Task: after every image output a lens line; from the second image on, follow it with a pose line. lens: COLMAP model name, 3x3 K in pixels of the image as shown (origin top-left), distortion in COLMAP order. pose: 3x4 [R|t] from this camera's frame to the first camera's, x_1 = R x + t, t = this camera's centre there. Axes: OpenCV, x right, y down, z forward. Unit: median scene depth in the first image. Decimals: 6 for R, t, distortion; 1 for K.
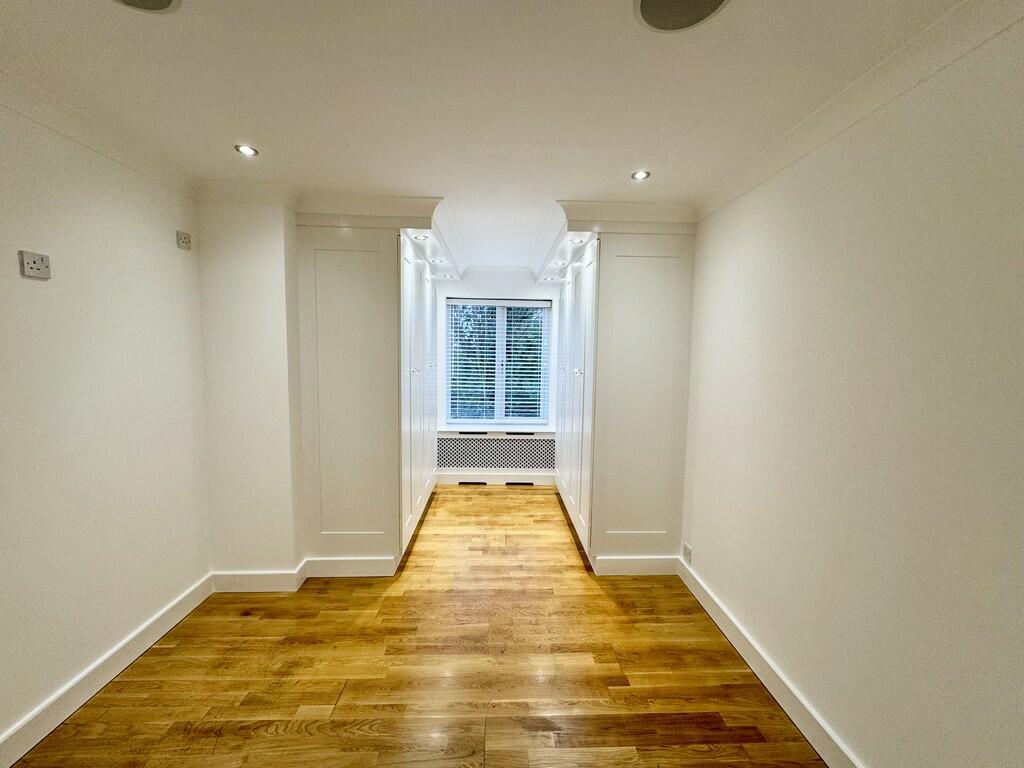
lens RADIAL K [[410.0, 0, 512.2], [0, 410.0, 380.8], [0, 0, 1]] dist [-0.002145, 0.000232]
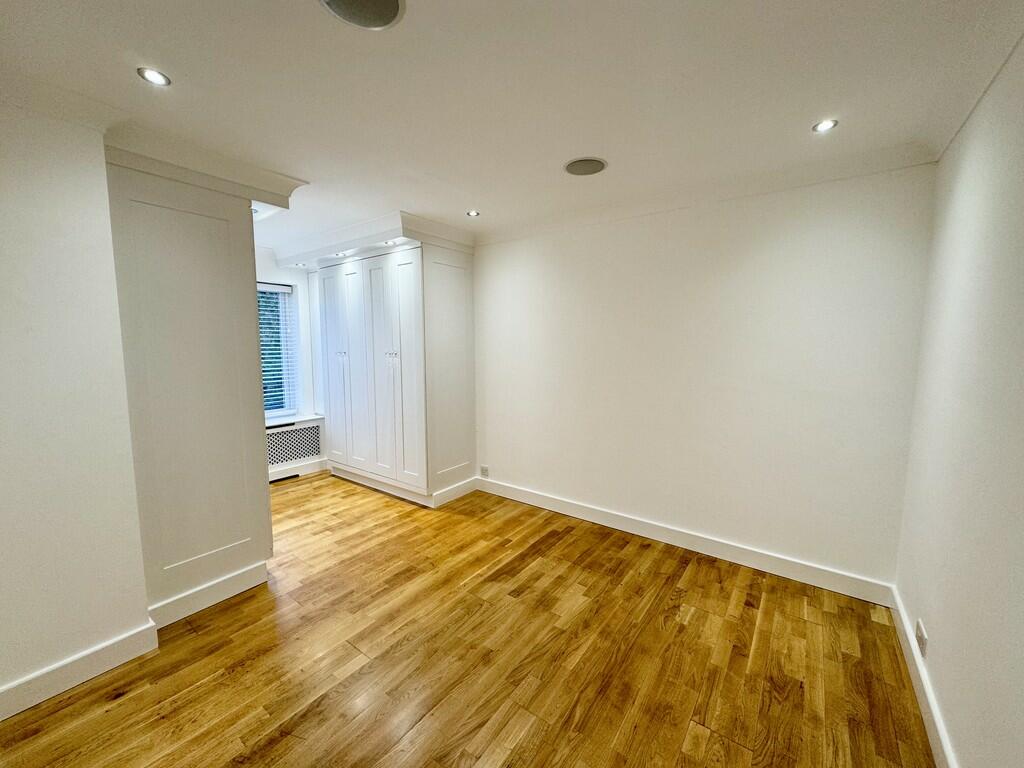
lens RADIAL K [[410.0, 0, 511.0], [0, 410.0, 385.0], [0, 0, 1]] dist [-0.002145, 0.000232]
pose [[0.620411, -0.096602, 0.778304, -0.643106], [0.071952, 0.995211, 0.066168, 0.017895], [-0.780969, 0.014949, 0.624391, -0.009893]]
